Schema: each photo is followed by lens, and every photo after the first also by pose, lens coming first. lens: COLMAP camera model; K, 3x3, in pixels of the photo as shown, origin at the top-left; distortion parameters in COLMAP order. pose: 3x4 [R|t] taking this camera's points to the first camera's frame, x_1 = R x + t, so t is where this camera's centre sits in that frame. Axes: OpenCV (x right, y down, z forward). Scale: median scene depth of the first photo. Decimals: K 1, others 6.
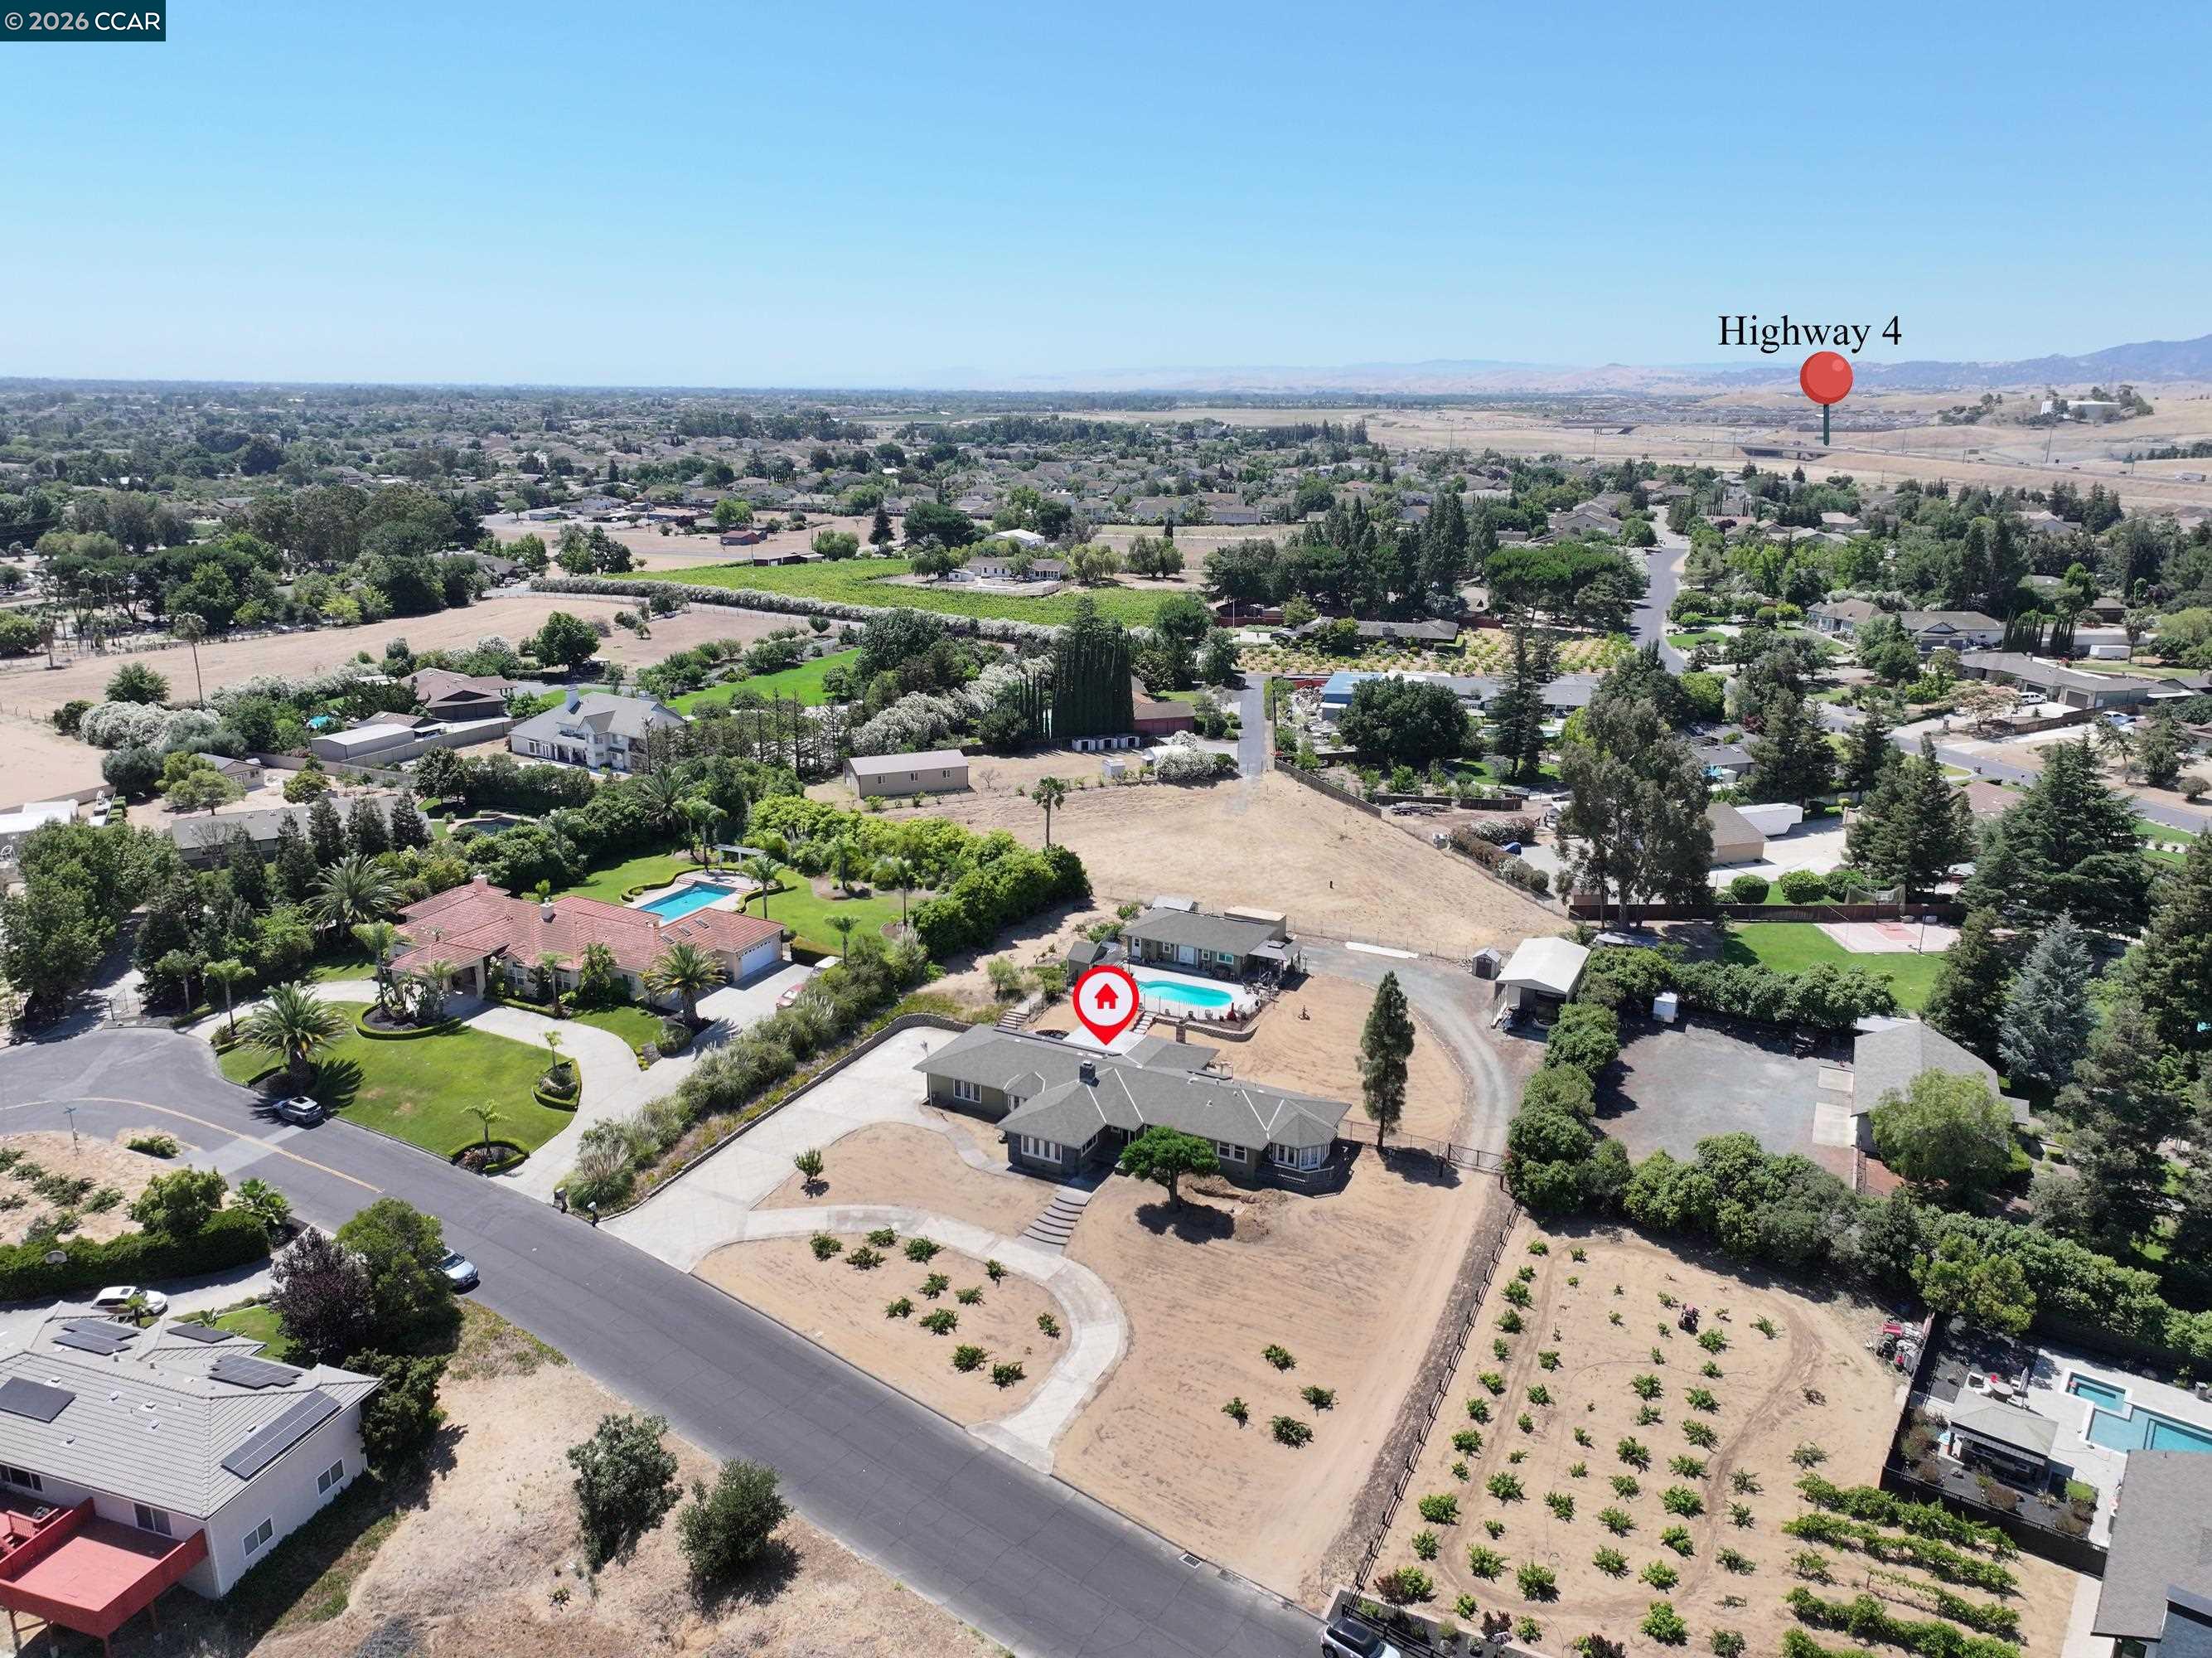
lens RADIAL K [[1516.7, 0, 1119.5], [0, 1516.7, 868.3], [0, 0, 1]] dist [0.007256, 0.002746]
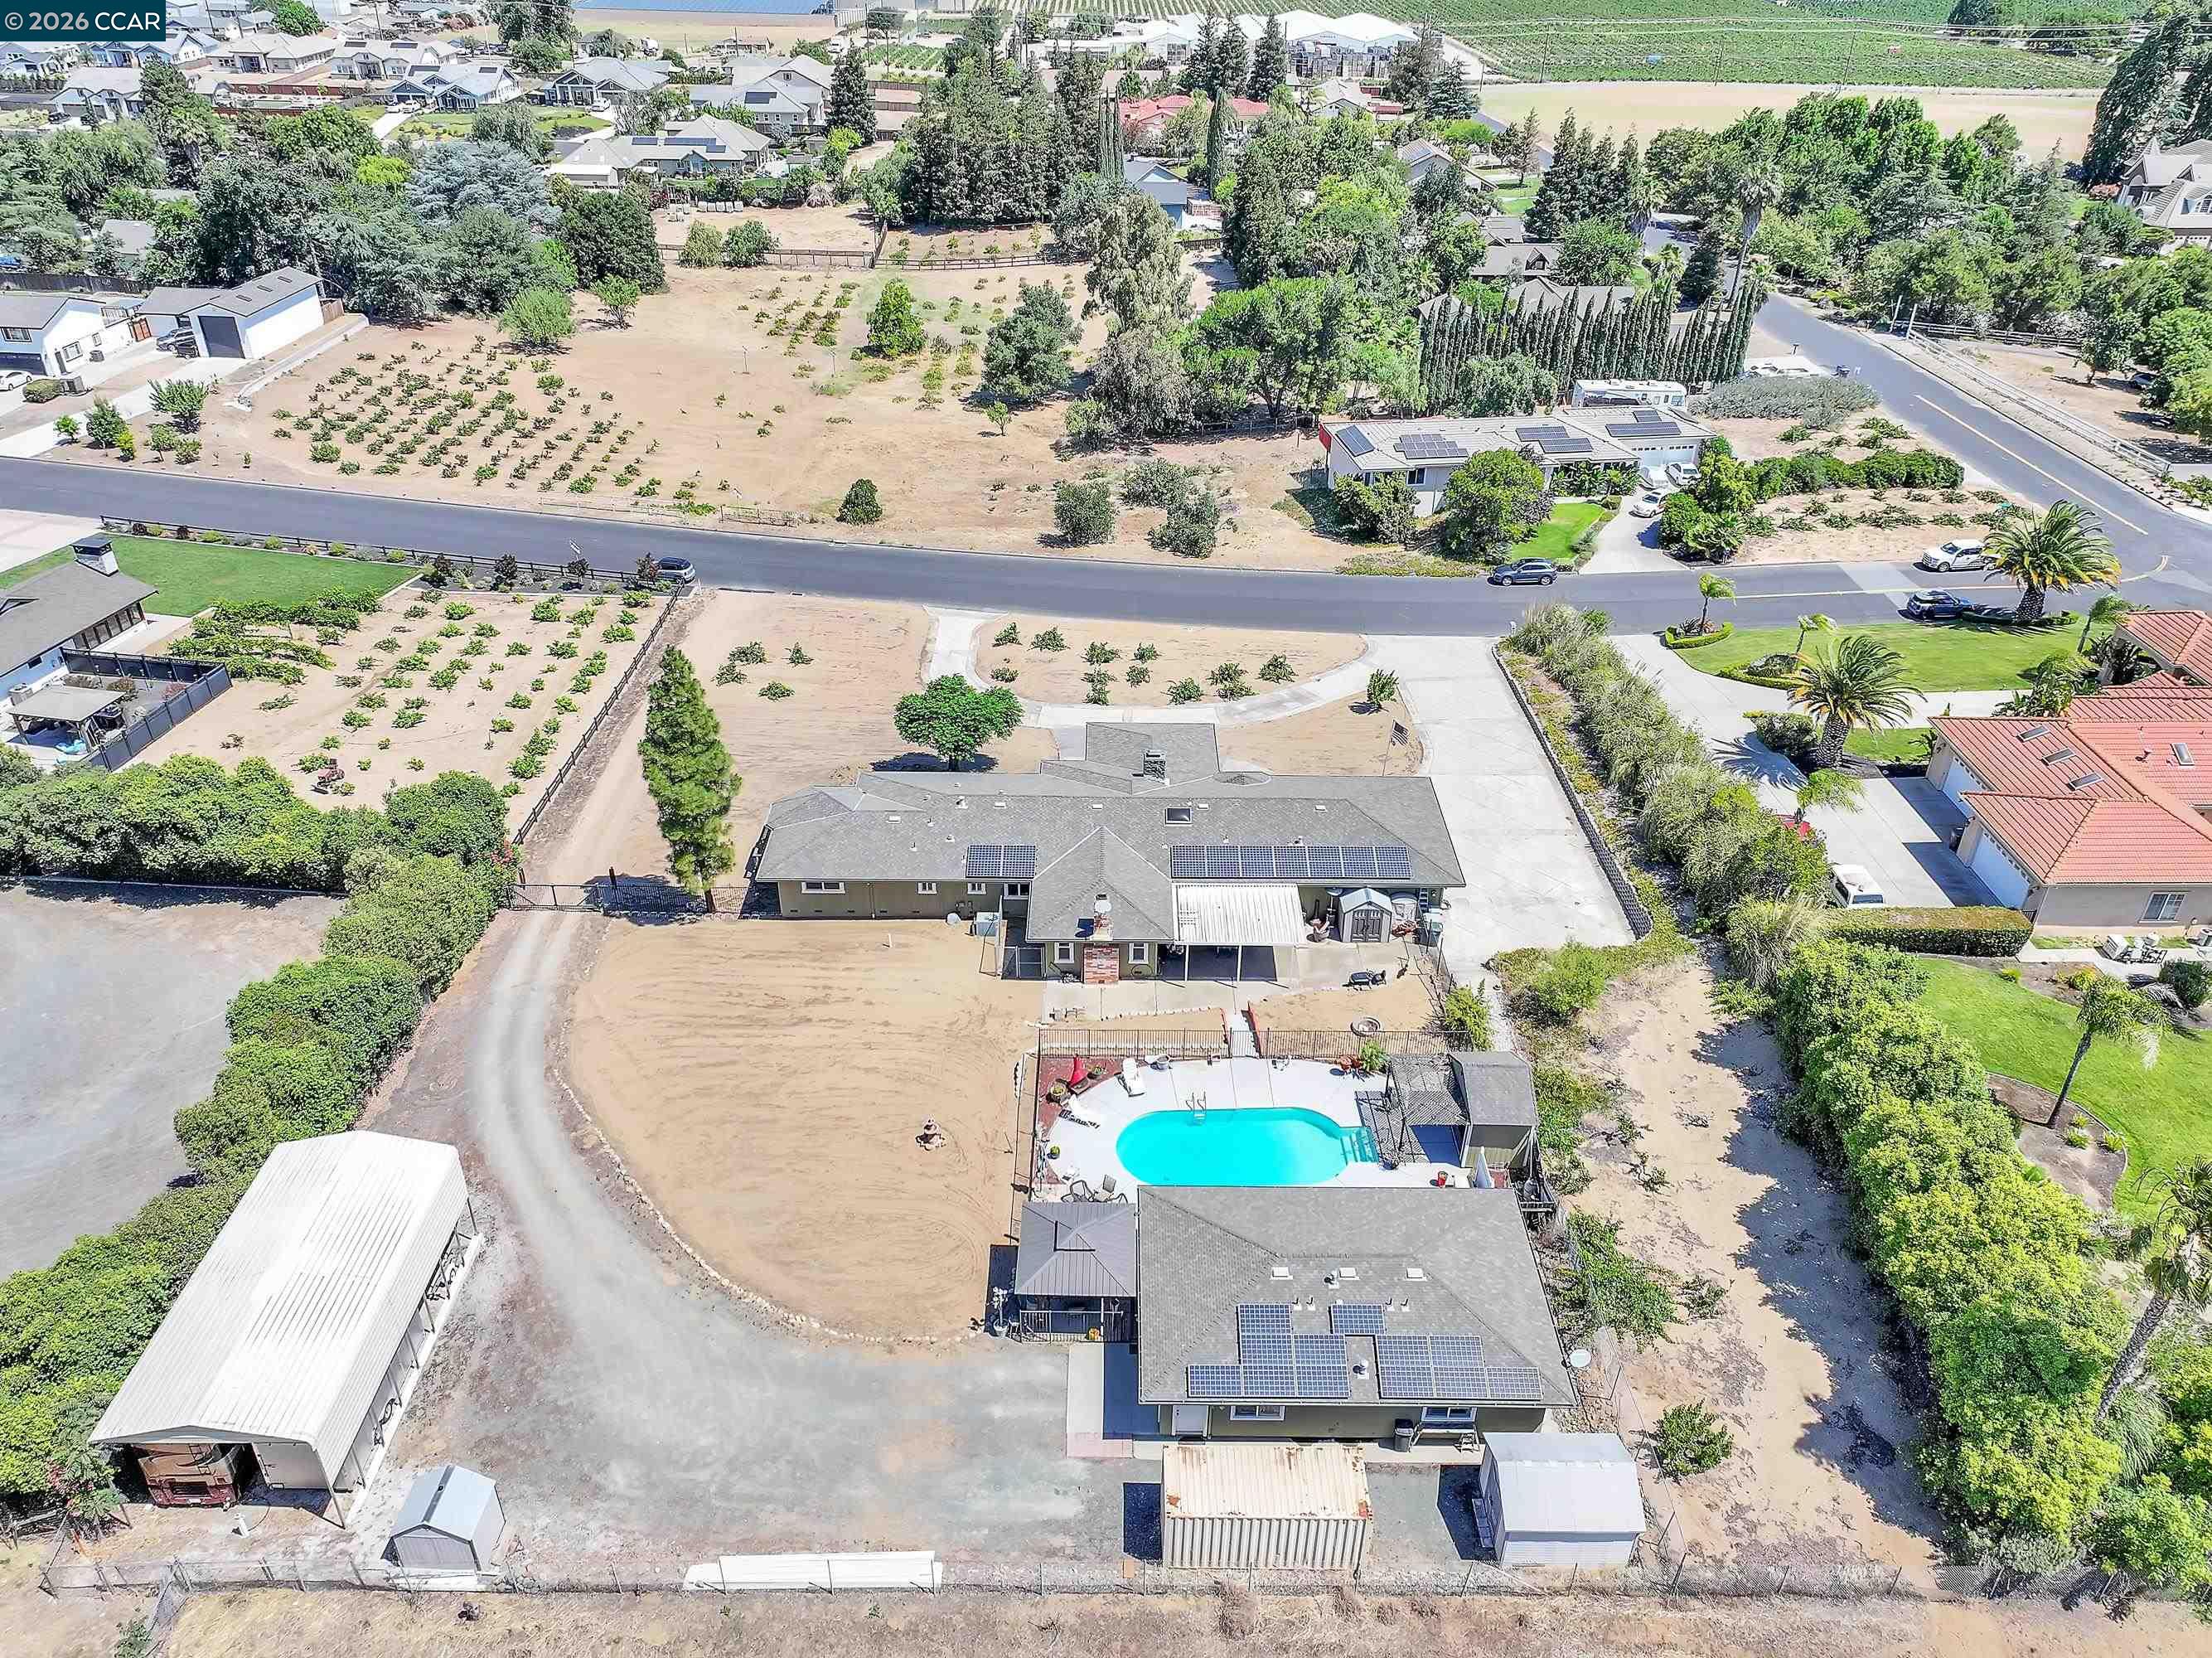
lens RADIAL K [[1569.1, 0, 1115.6], [0, 1569.1, 826.8], [0, 0, 1]] dist [0.000236, 0.017771]
pose [[-0.896062, 0.217029, -0.387262, 0.260268], [-0.153437, 0.667176, 0.728926, -0.337985], [0.416569, 0.712583, -0.564531, 1.386268]]
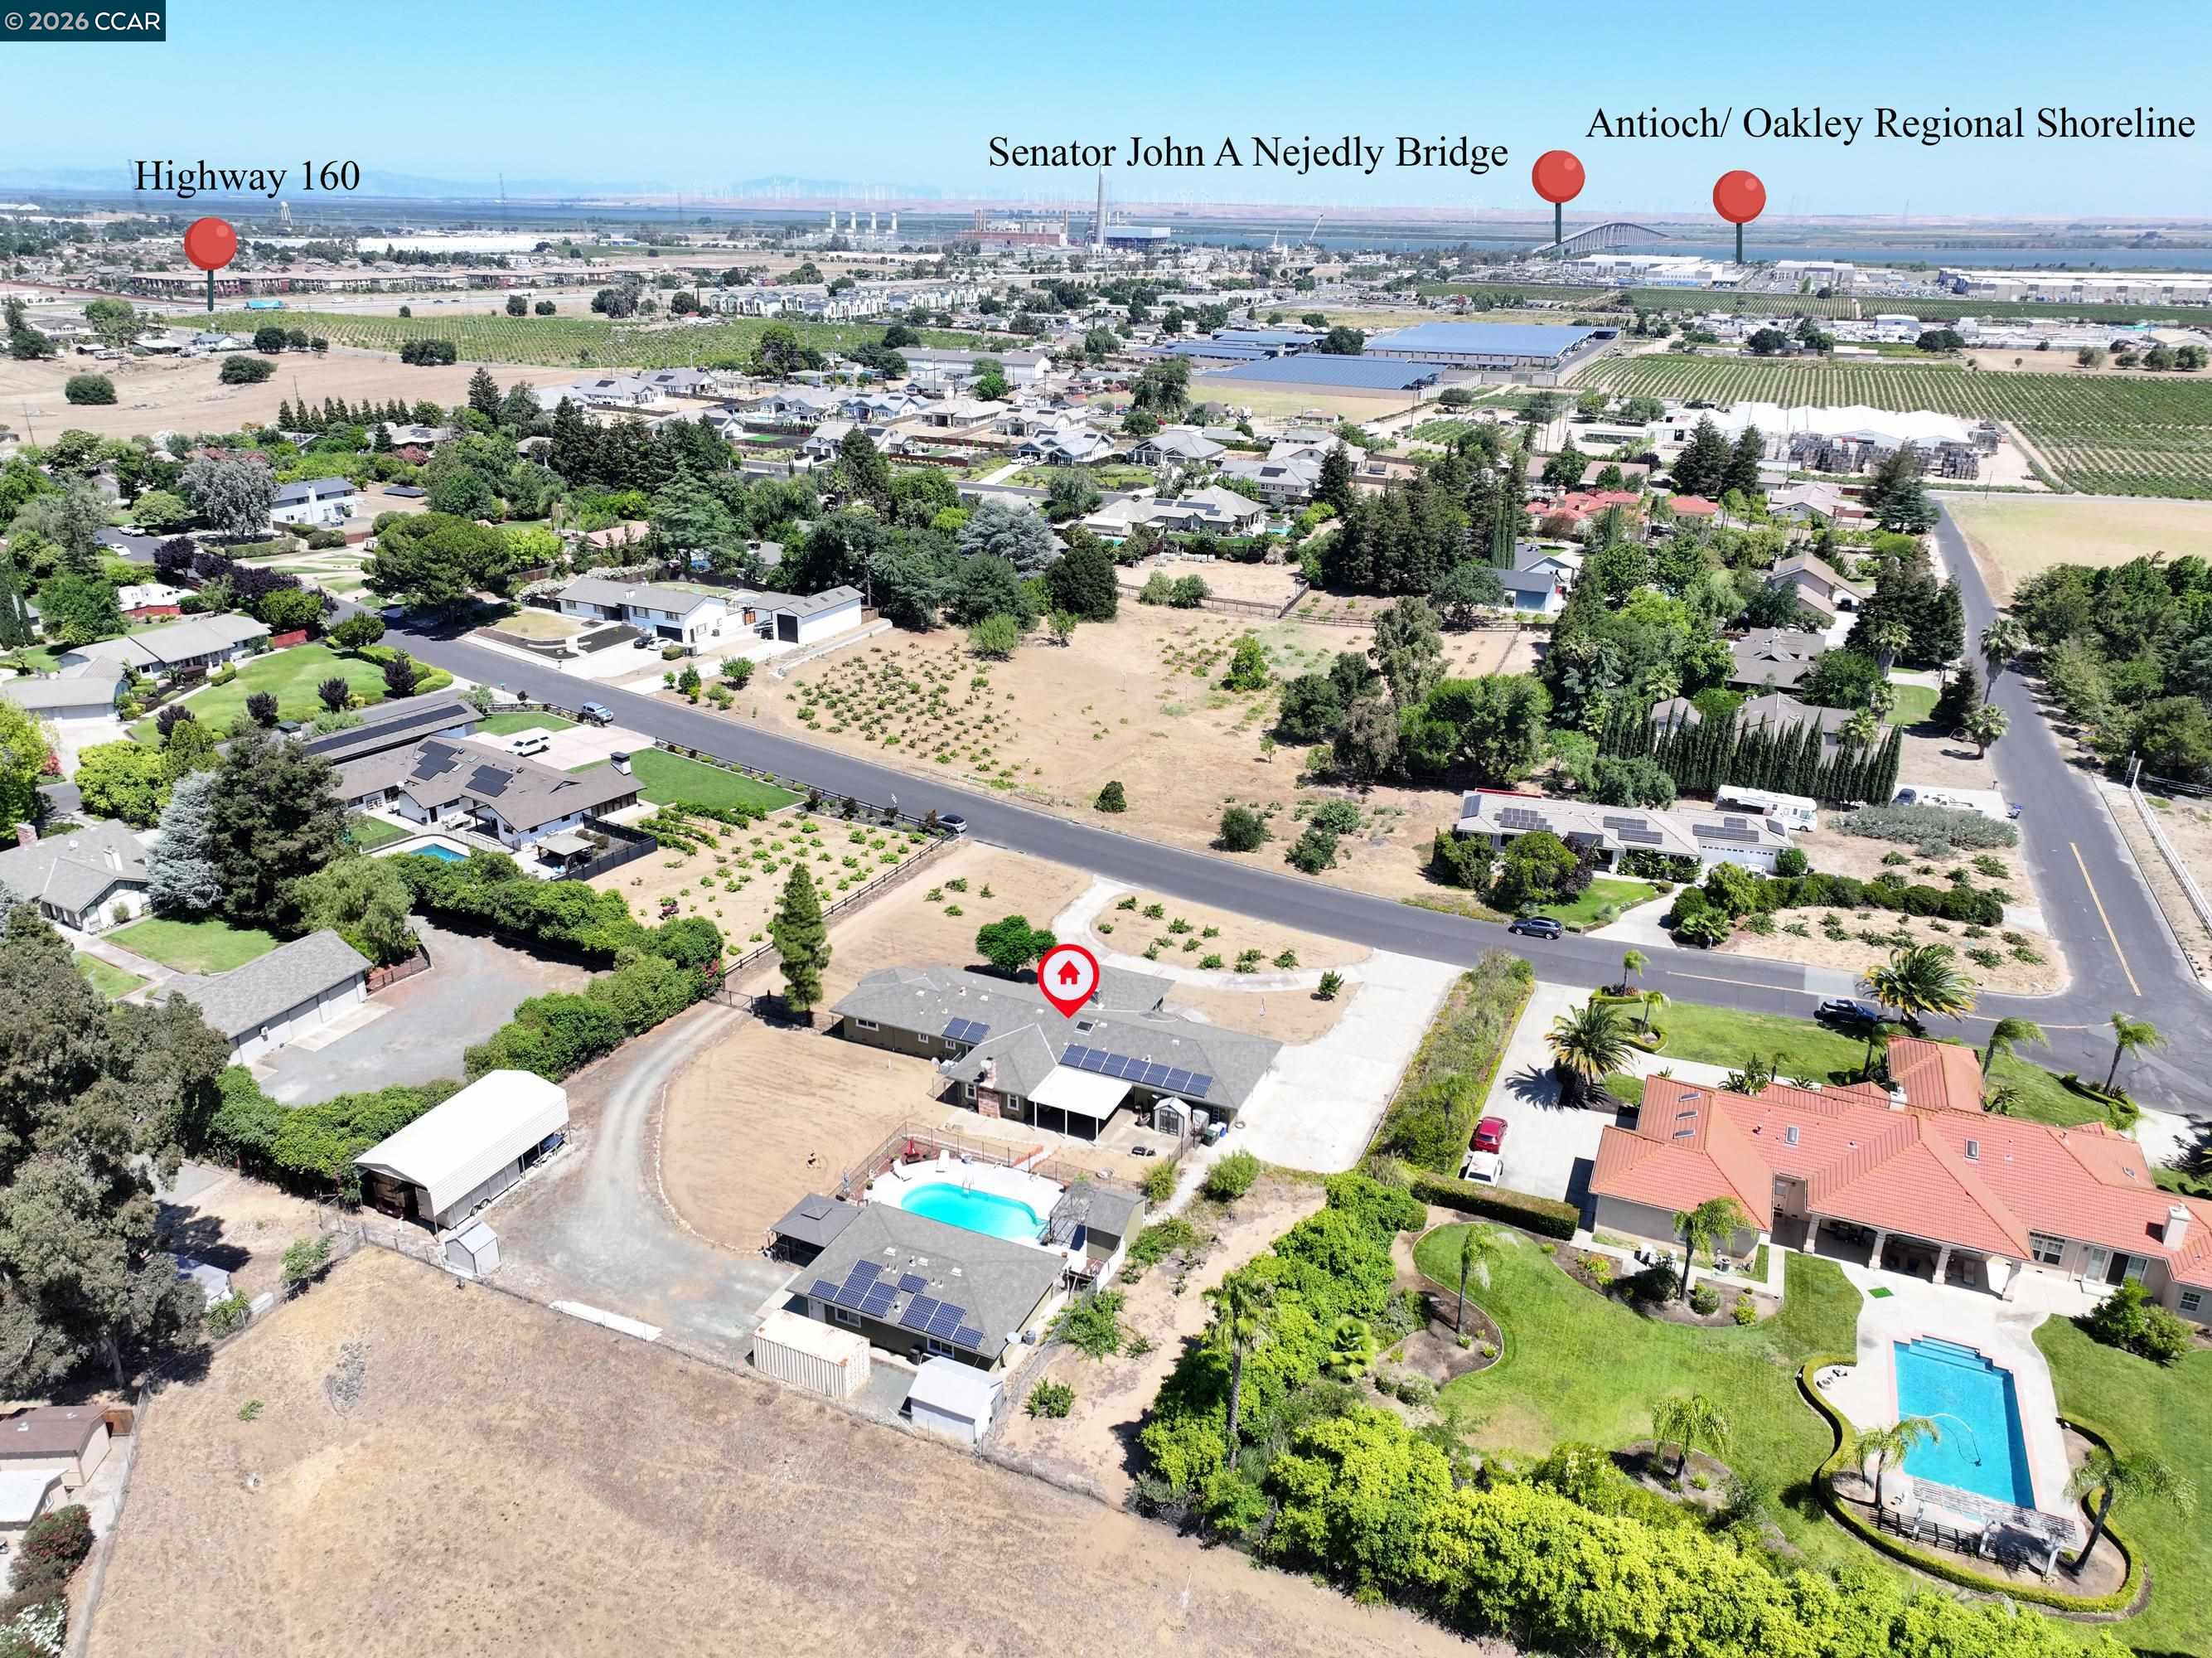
lens RADIAL K [[1516.7, 0, 1119.5], [0, 1516.7, 868.3], [0, 0, 1]] dist [0.007256, 0.002746]
pose [[-0.998679, -0.003881, -0.051246, 0.012132], [-0.036669, 0.752457, 0.657620, -0.575786], [0.036008, 0.658630, -0.751605, 1.679794]]
